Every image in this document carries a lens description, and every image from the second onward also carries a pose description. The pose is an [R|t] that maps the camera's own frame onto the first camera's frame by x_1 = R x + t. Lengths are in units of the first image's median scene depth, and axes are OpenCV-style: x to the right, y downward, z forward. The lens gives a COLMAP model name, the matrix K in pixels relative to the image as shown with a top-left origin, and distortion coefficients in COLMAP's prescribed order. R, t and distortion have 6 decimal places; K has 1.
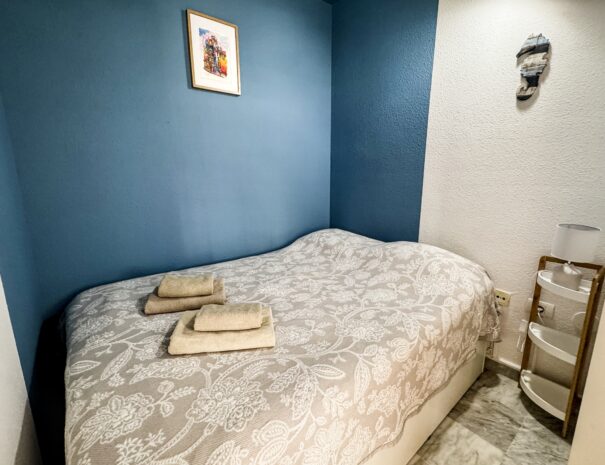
lens RADIAL K [[282.0, 0, 302.5], [0, 282.0, 232.5], [0, 0, 1]] dist [-0.000191, -0.000335]
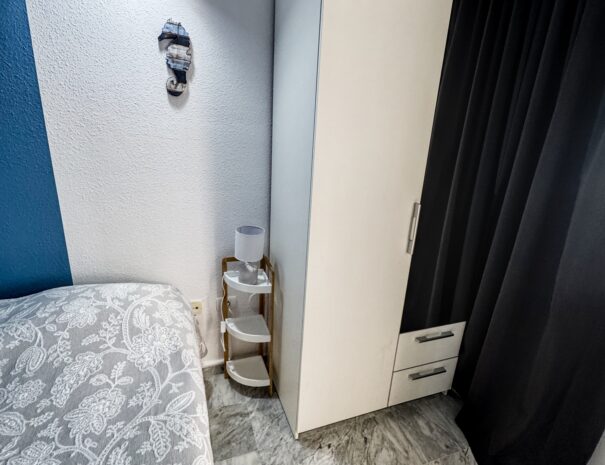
lens RADIAL K [[321.1, 0, 302.5], [0, 321.1, 232.5], [0, 0, 1]] dist [-0.001669, -0.000259]
pose [[0.314240, -0.259536, 0.913178, -0.112508], [0.135853, 0.964298, 0.227316, -0.236104], [-0.939573, 0.052627, 0.338280, 0.317982]]
